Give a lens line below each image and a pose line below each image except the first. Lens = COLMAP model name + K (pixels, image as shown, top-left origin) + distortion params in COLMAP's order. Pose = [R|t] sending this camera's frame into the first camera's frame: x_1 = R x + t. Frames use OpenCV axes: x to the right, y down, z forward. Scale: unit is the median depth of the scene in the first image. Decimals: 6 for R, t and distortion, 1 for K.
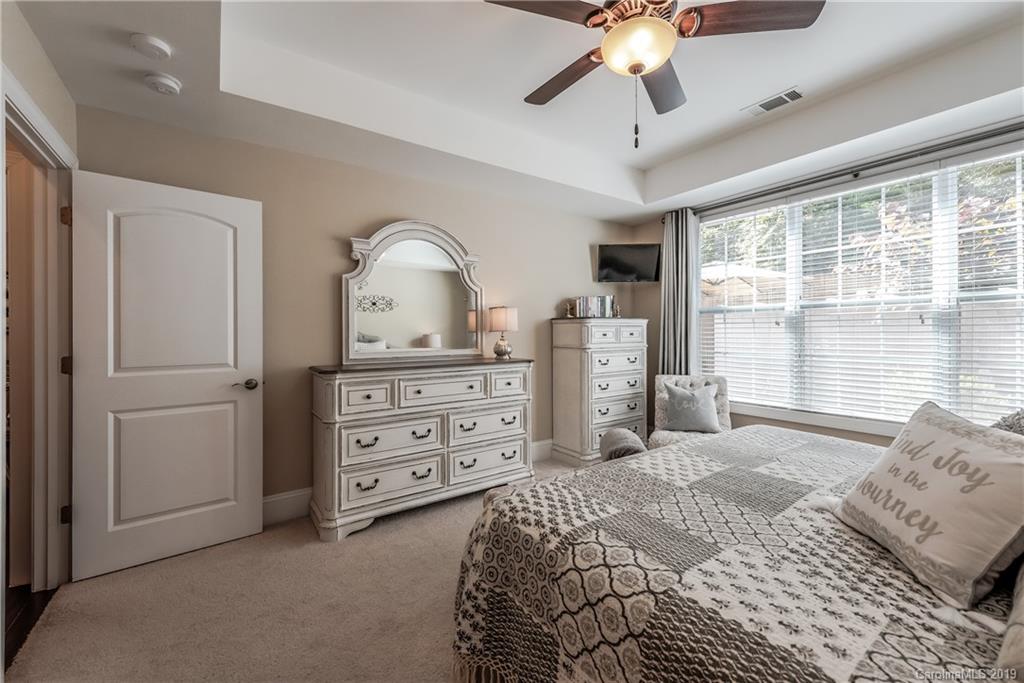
lens RADIAL K [[403.5, 0, 503.5], [0, 403.5, 337.3], [0, 0, 1]] dist [0.001456, 0.000156]
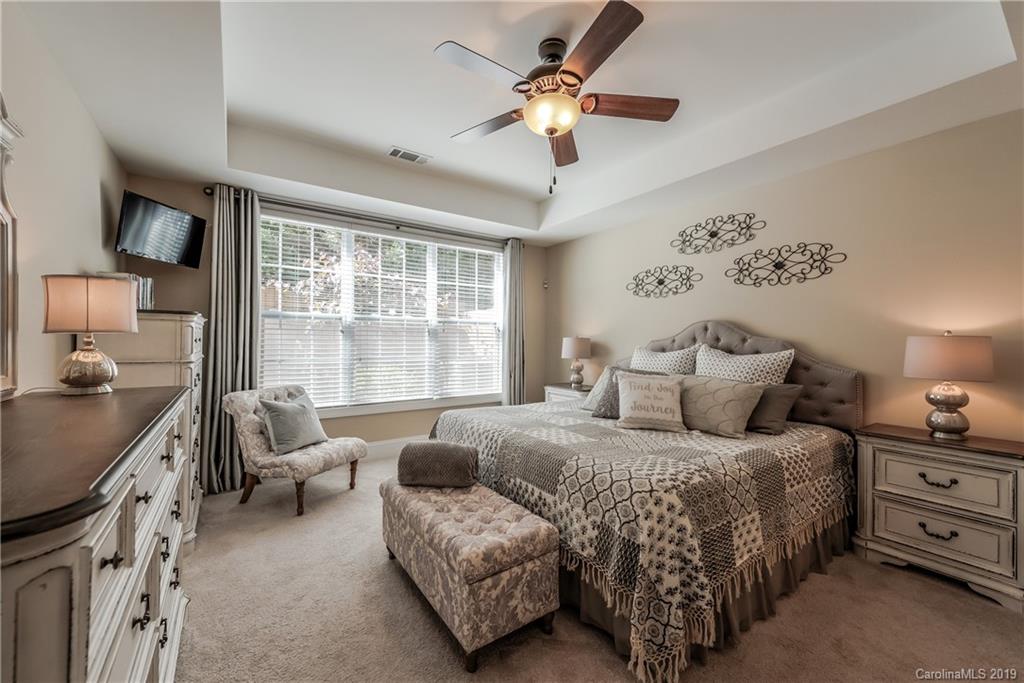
lens RADIAL K [[403.5, 0, 503.5], [0, 403.5, 337.3], [0, 0, 1]] dist [0.001456, 0.000156]
pose [[0.022181, 0.014741, 0.999645, -0.565298], [0.003263, 0.999885, -0.014817, -0.000203], [-0.999749, 0.003590, 0.022131, 0.677327]]
